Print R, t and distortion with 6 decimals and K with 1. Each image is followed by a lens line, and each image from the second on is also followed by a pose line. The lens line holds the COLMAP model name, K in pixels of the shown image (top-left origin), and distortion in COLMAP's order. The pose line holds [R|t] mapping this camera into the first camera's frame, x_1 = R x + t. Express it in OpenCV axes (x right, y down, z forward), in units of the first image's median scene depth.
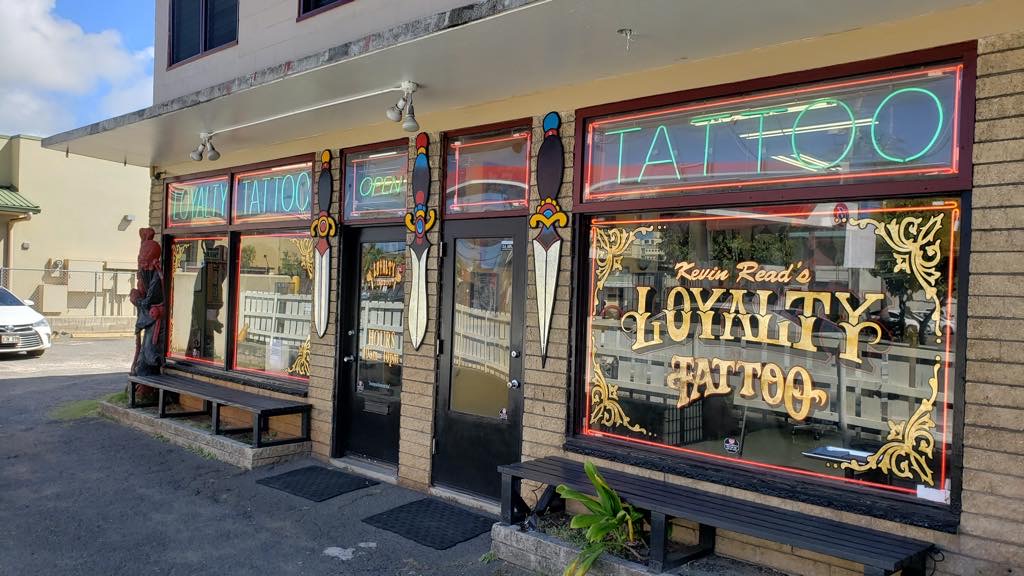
lens RADIAL K [[816.2, 0, 512.6], [0, 816.2, 309.4], [0, 0, 1]] dist [-0.002415, 0.001840]
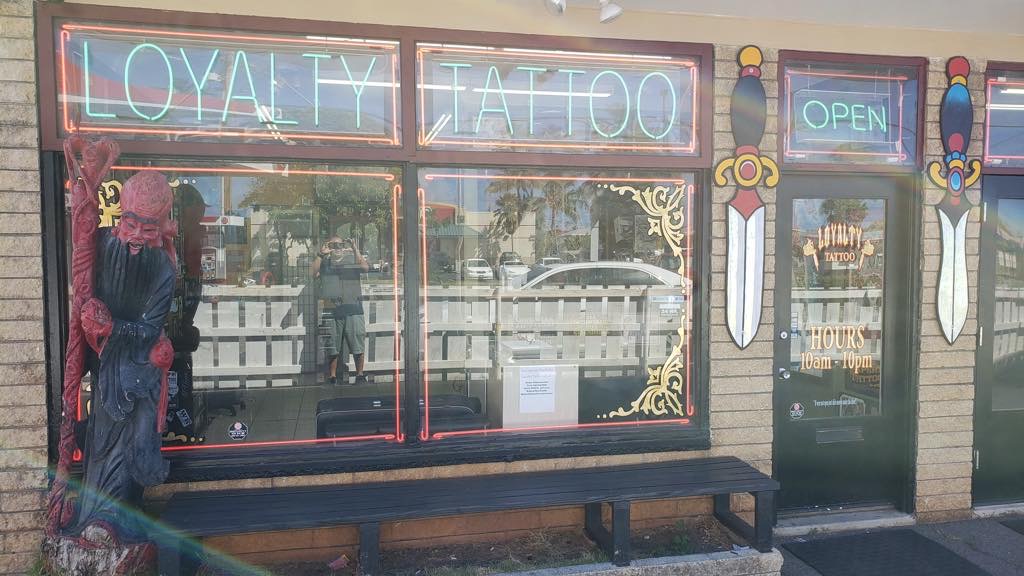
lens RADIAL K [[816.2, 0, 512.6], [0, 816.2, 309.4], [0, 0, 1]] dist [-0.002415, 0.001840]
pose [[0.550566, -0.084438, 0.830510, -0.993578], [0.045200, 0.996427, 0.071343, -0.056171], [-0.833567, -0.001740, 0.552416, 0.935295]]
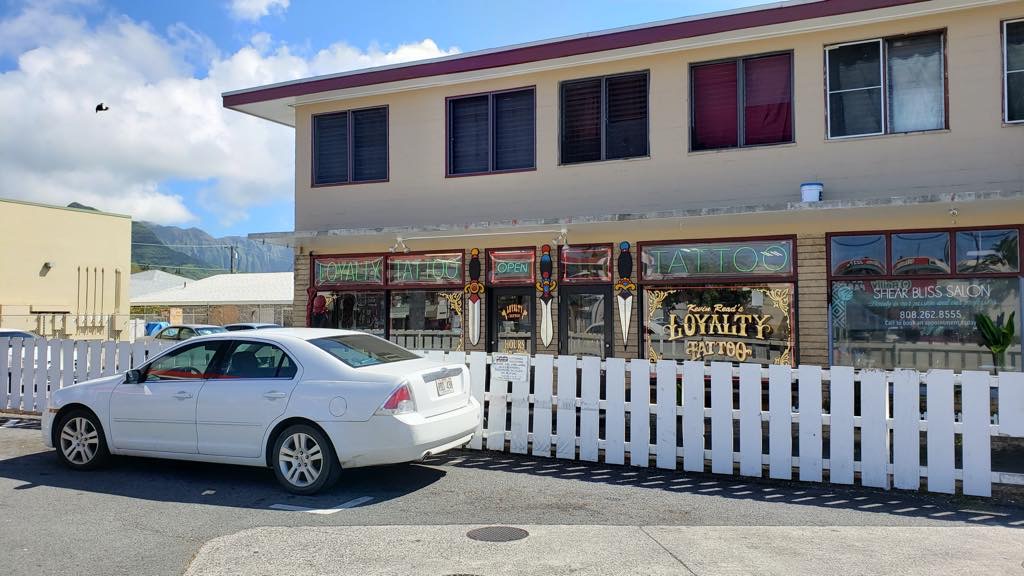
lens RADIAL K [[774.0, 0, 512.0], [0, 774.0, 288.0], [0, 0, 1]] dist [0.006869, 0.006621]
pose [[0.956714, -0.018498, 0.290442, -0.784176], [0.036234, 0.997784, -0.055805, 0.004189], [-0.288766, 0.063913, 0.955264, -0.885330]]
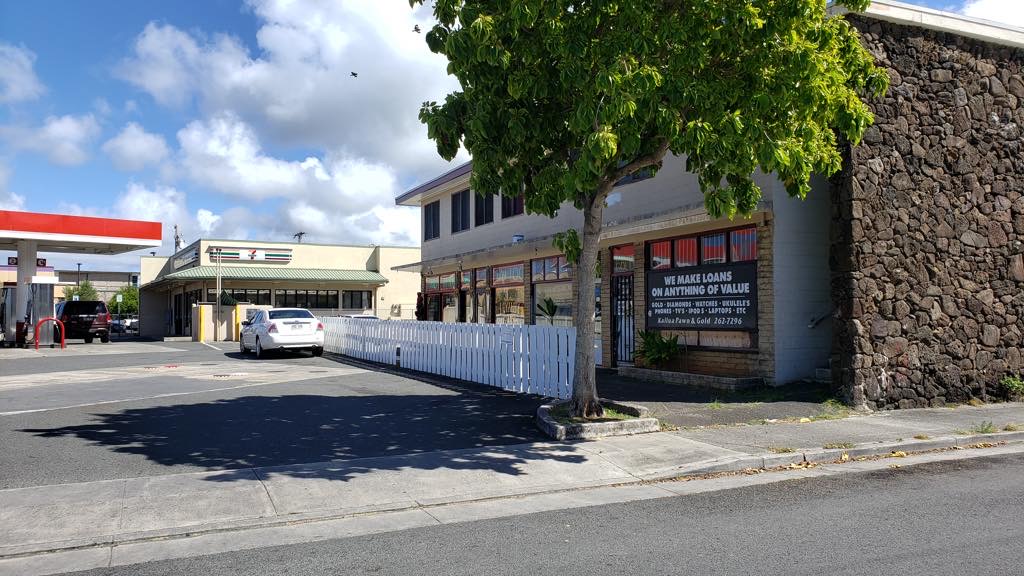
lens RADIAL K [[774.0, 0, 512.0], [0, 774.0, 288.0], [0, 0, 1]] dist [0.006869, 0.006621]
pose [[0.933995, -0.044496, -0.354504, 1.454604], [0.019236, 0.997038, -0.074465, 0.174715], [0.356768, 0.062731, 0.932085, -2.556206]]
